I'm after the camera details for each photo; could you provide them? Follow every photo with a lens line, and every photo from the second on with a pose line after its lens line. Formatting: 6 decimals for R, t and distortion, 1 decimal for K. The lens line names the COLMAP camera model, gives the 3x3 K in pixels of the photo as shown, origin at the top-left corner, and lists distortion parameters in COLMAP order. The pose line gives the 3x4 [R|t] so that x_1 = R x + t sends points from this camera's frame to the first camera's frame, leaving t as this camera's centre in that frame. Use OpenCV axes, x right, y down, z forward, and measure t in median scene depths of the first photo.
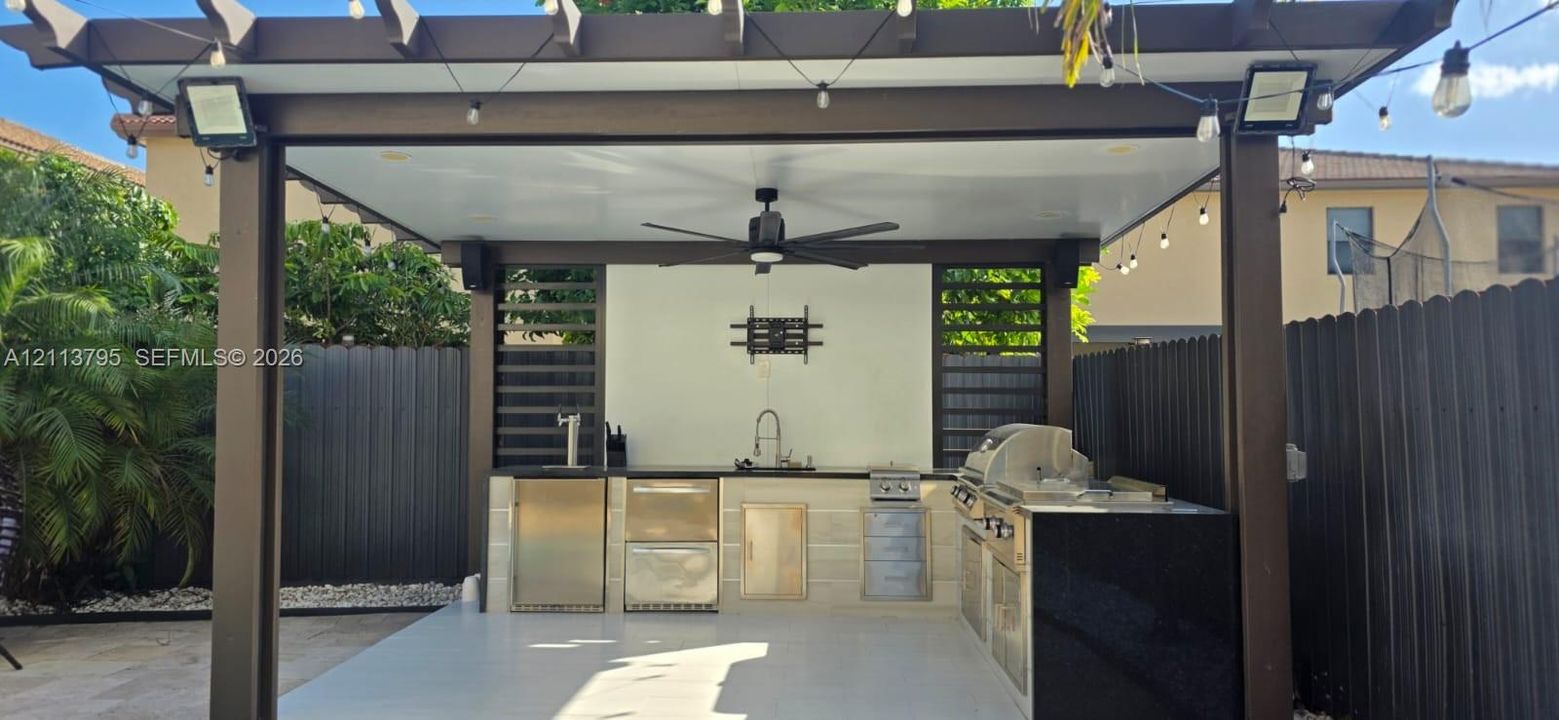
lens RADIAL K [[1036.0, 0, 768.4], [0, 1036.0, 363.6], [0, 0, 1]] dist [0.062156, -0.062461]
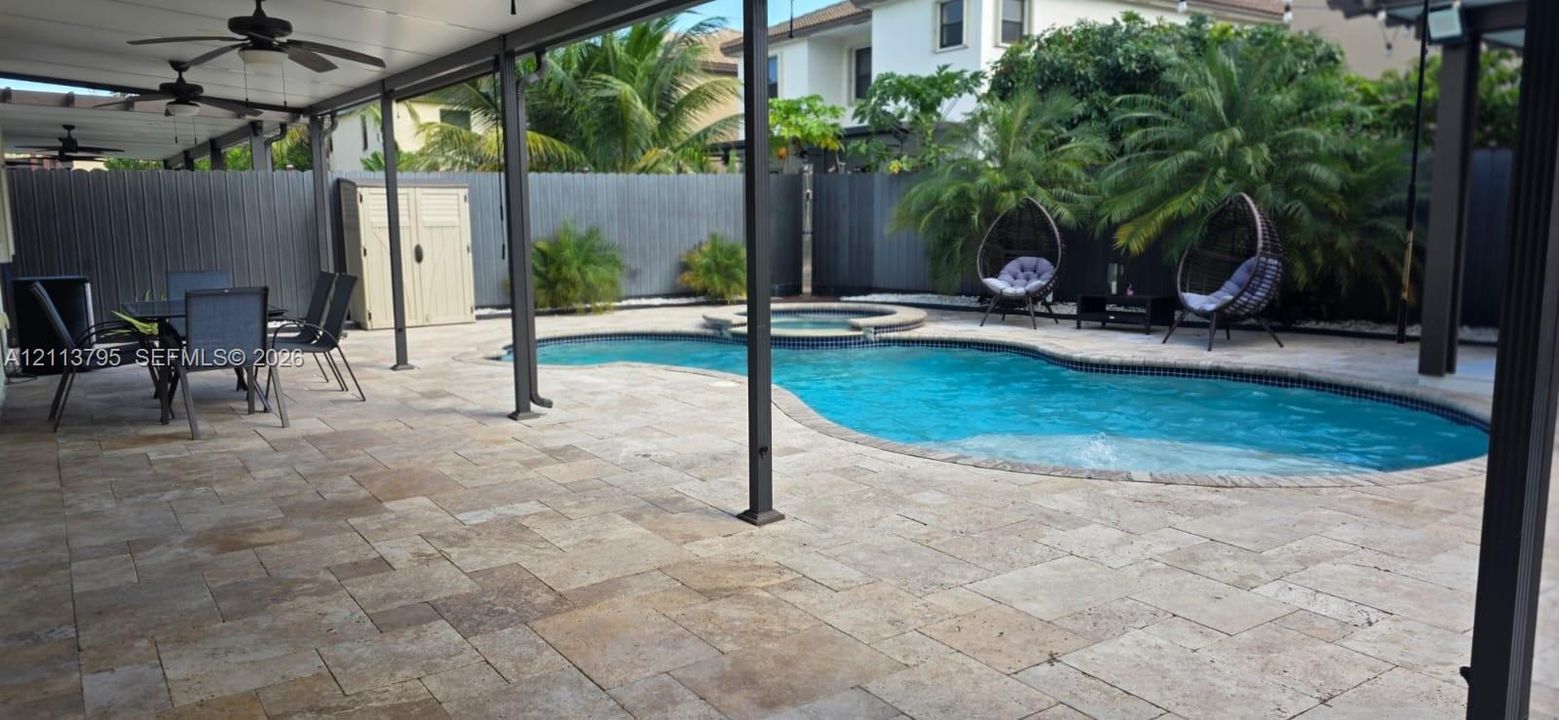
lens RADIAL K [[1036.0, 0, 788.0], [0, 1036.0, 361.2], [0, 0, 1]] dist [0.062156, -0.062461]
pose [[0.601031, 0.105945, -0.792172, 0.164712], [0.045044, 0.985109, 0.165924, -0.016142], [0.797955, -0.135408, 0.587309, -0.609328]]
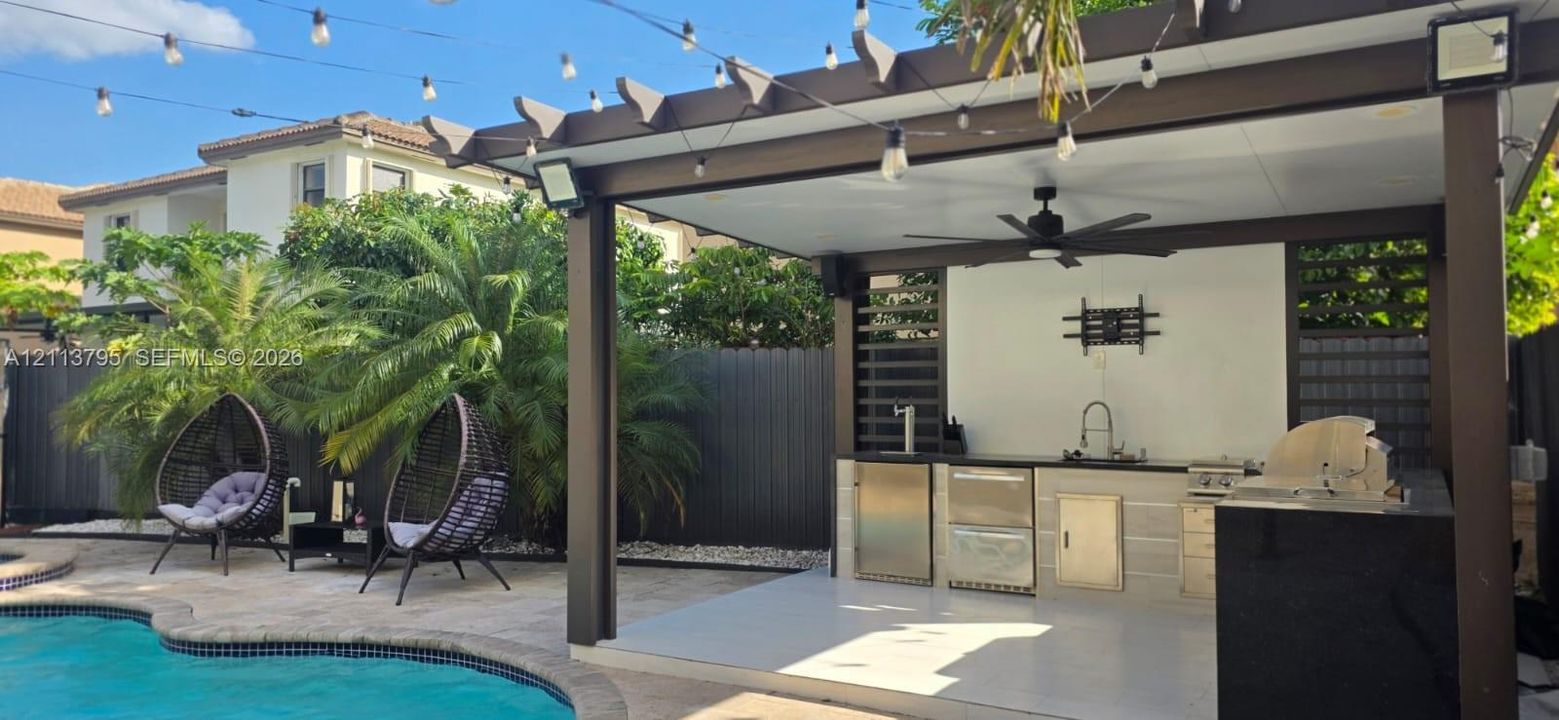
lens RADIAL K [[1036.0, 0, 790.8], [0, 1036.0, 373.1], [0, 0, 1]] dist [0.062156, -0.062461]
pose [[0.883324, -0.015739, -0.468499, 0.225362], [0.025690, 0.999560, 0.014858, -0.005804], [0.468059, -0.025161, 0.883339, -0.030751]]
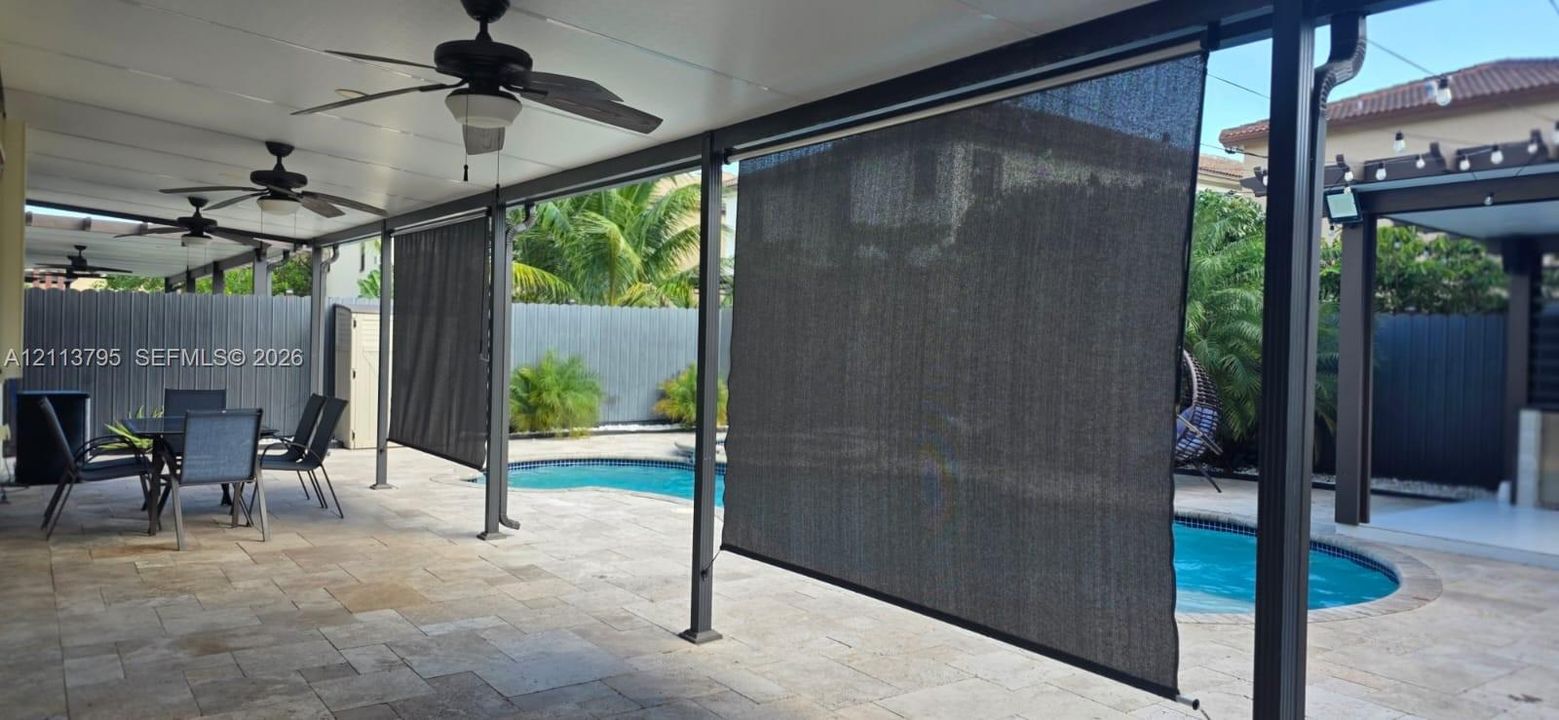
lens RADIAL K [[1036.0, 0, 788.7], [0, 1036.0, 357.0], [0, 0, 1]] dist [0.062156, -0.062461]
pose [[0.610387, 0.023802, -0.791745, 0.249674], [0.013032, 0.999111, 0.040082, -0.031733], [0.791996, -0.034783, 0.609535, -0.634661]]
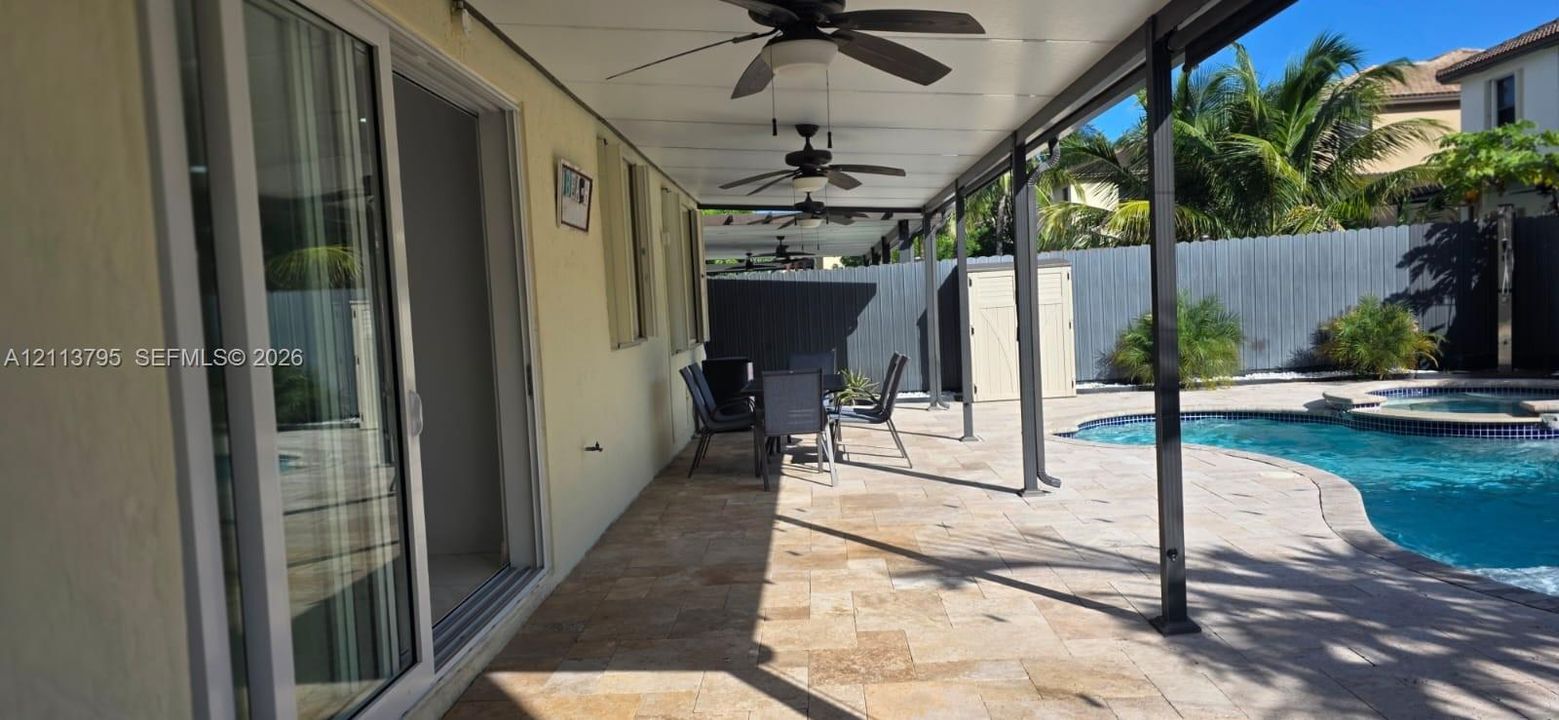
lens RADIAL K [[1036.0, 0, 772.9], [0, 1036.0, 364.4], [0, 0, 1]] dist [0.062156, -0.062461]
pose [[-0.019114, 0.055782, -0.998260, 0.246713], [0.101675, 0.993375, 0.053562, -0.016234], [0.994634, -0.100475, -0.024659, -0.443035]]
